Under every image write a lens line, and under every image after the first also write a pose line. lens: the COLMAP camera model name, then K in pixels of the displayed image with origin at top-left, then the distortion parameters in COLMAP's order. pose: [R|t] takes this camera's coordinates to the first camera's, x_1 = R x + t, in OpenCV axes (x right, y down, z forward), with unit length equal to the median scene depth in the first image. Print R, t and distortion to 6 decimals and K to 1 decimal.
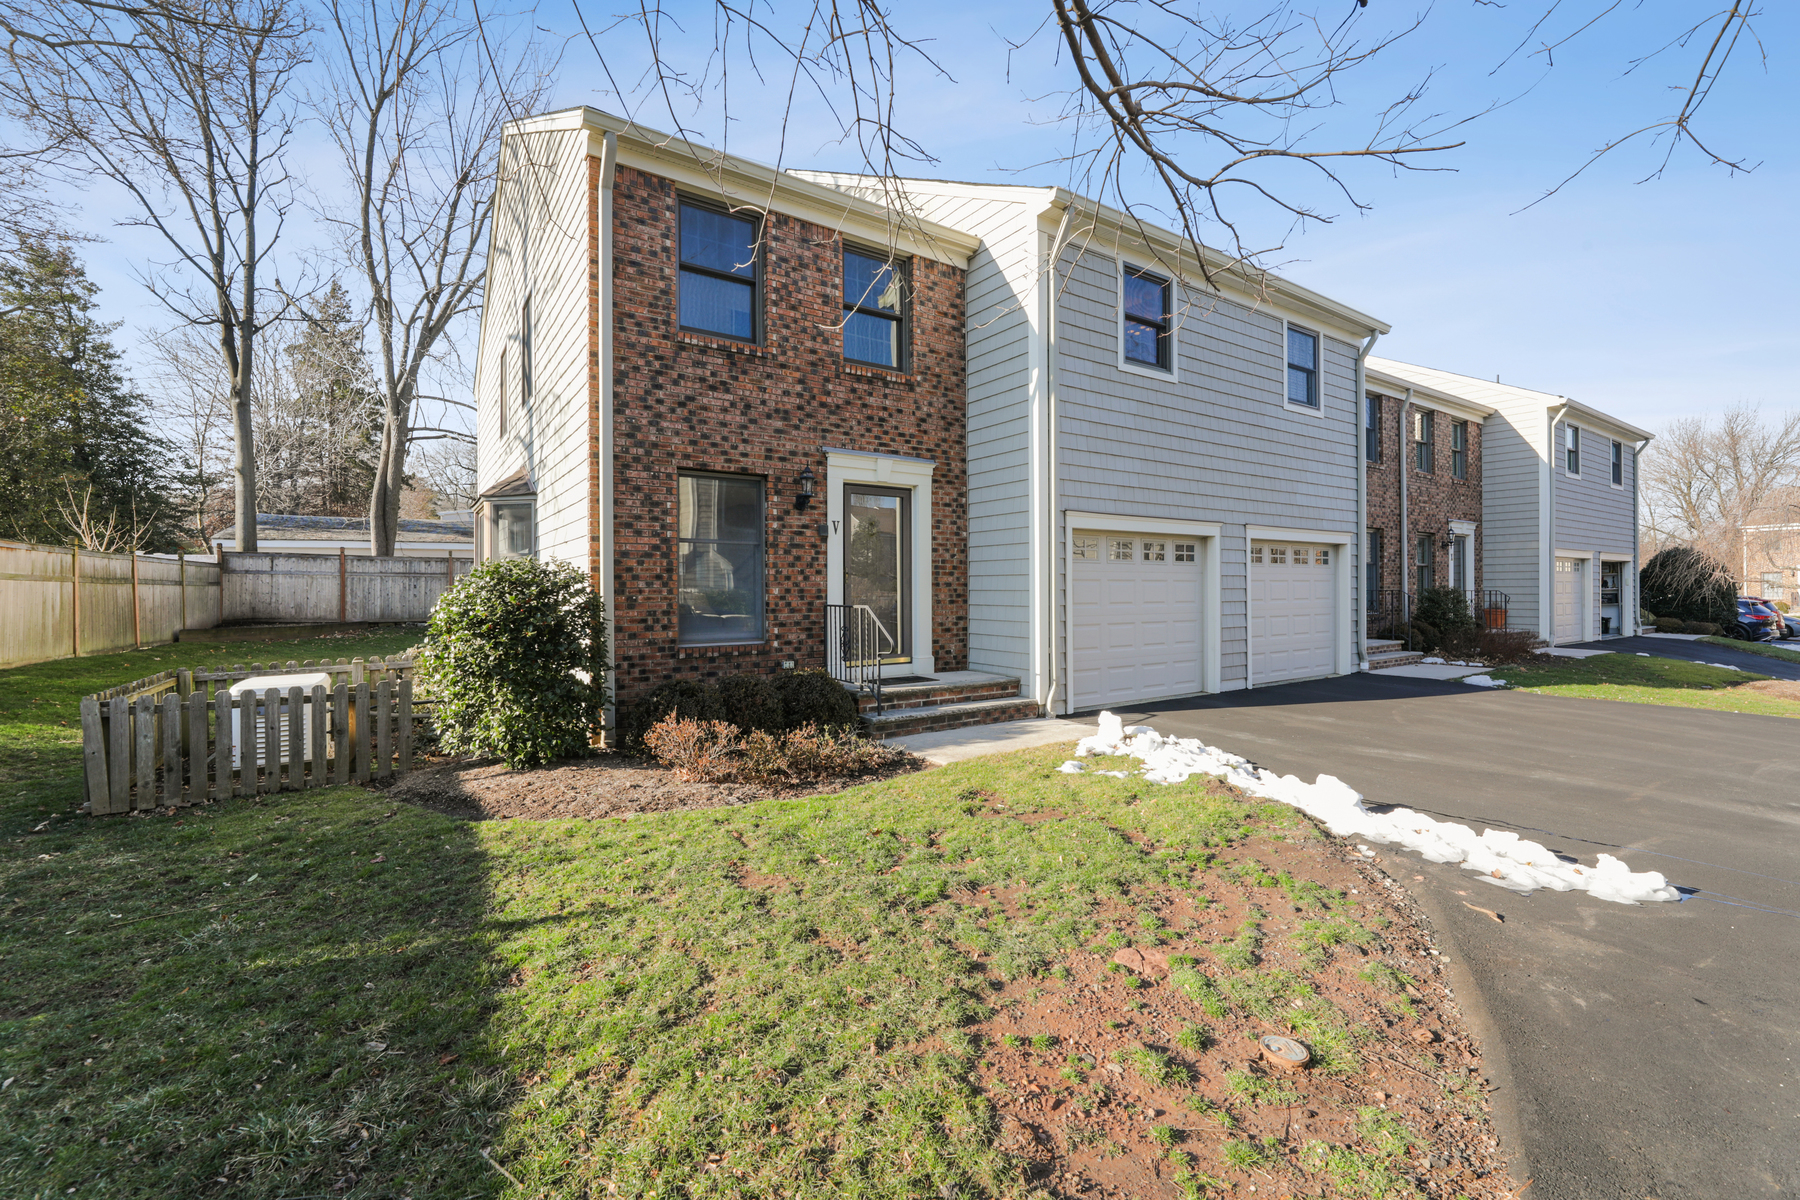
lens RADIAL K [[759.3, 0, 893.7], [0, 759.3, 592.0], [0, 0, 1]] dist [0.003653, -0.002609]
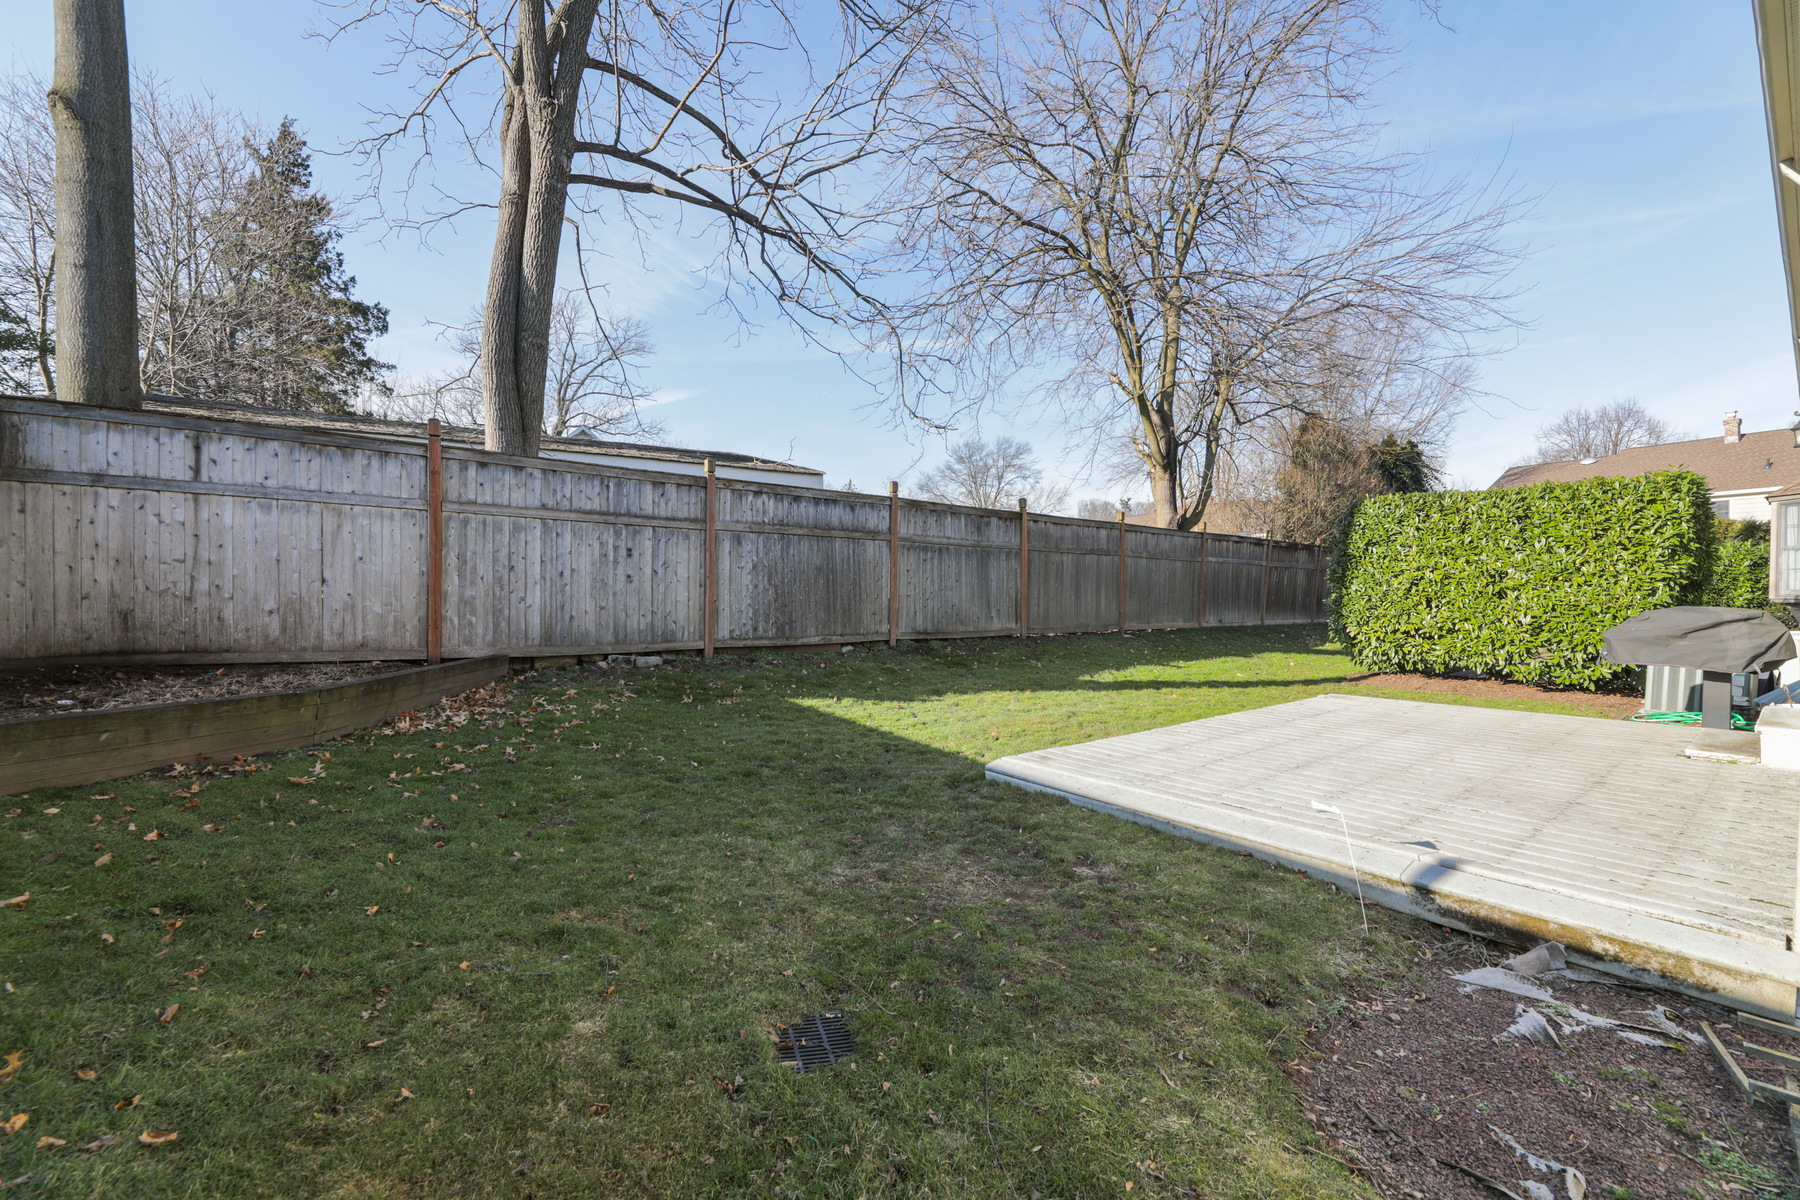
lens RADIAL K [[759.3, 0, 901.4], [0, 759.3, 602.0], [0, 0, 1]] dist [0.003653, -0.002609]
pose [[0.997475, 0.007735, 0.070590, -0.421623], [-0.008454, 0.999915, 0.009905, 0.008501], [-0.070507, -0.010476, 0.997456, 0.511892]]
